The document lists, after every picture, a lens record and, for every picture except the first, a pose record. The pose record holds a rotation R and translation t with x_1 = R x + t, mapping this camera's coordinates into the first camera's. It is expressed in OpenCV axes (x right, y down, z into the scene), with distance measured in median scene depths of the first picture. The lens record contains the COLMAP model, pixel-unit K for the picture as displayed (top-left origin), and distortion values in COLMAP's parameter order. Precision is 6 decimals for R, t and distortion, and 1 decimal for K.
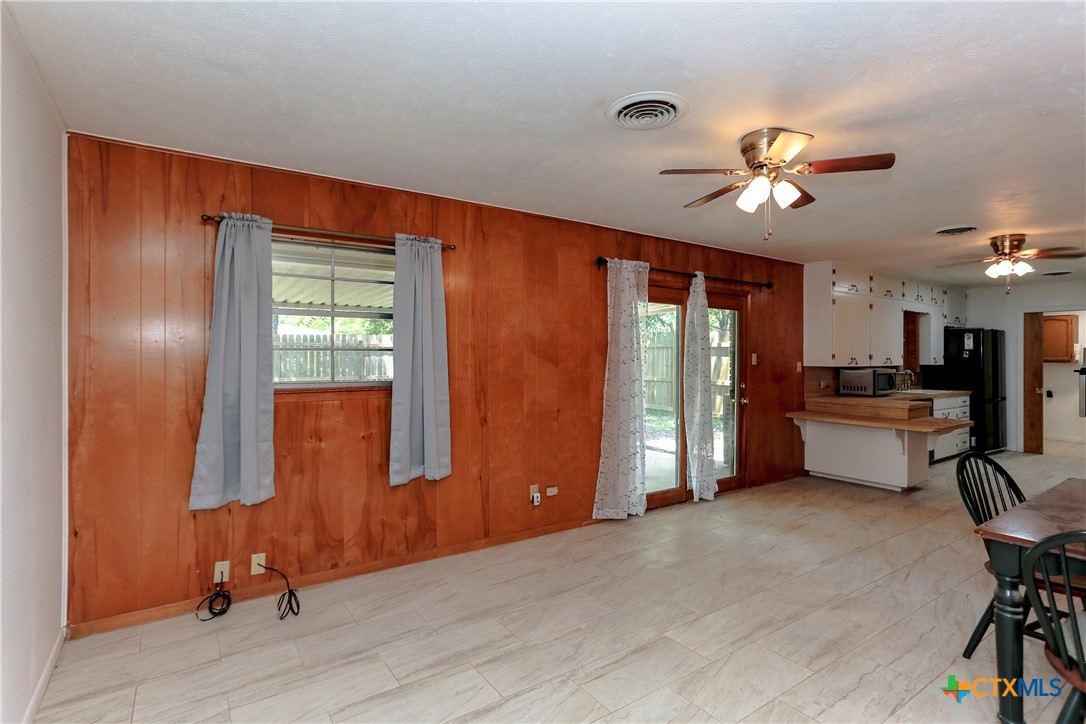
lens RADIAL K [[534.3, 0, 530.4], [0, 534.3, 352.8], [0, 0, 1]] dist [-0.046447, 0.032258]
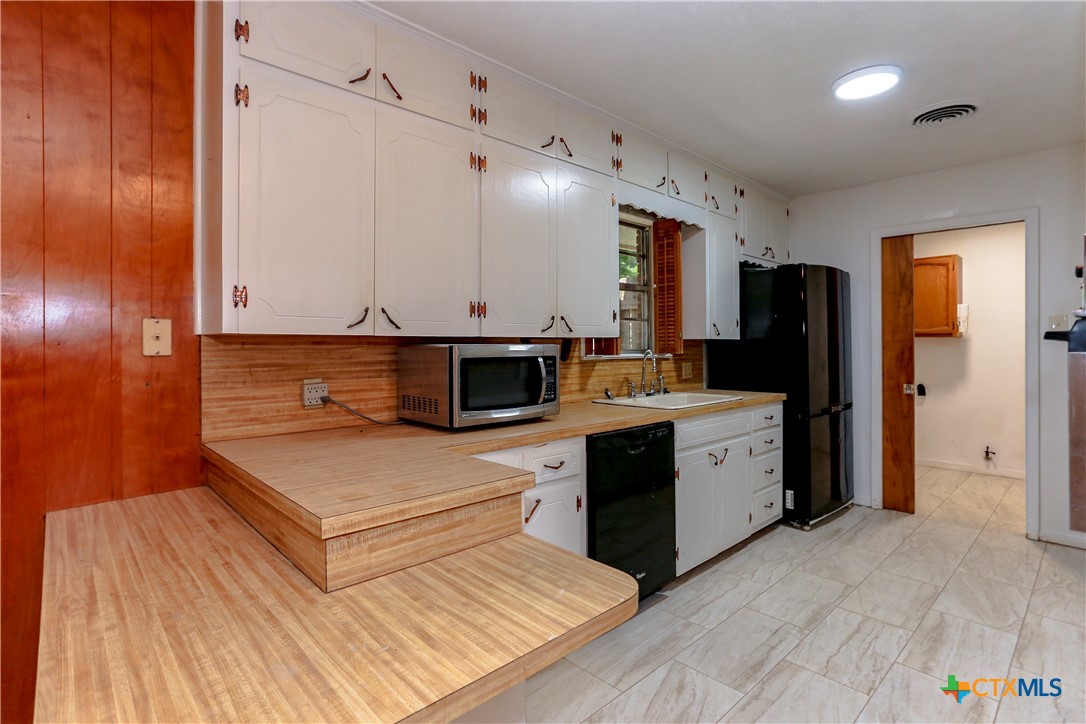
lens RADIAL K [[534.3, 0, 530.4], [0, 534.3, 352.8], [0, 0, 1]] dist [-0.046447, 0.032258]
pose [[0.988679, -0.014632, 0.149329, 0.533476], [0.013581, 0.999875, 0.008055, 0.028666], [-0.149428, -0.005935, 0.988755, 0.554967]]
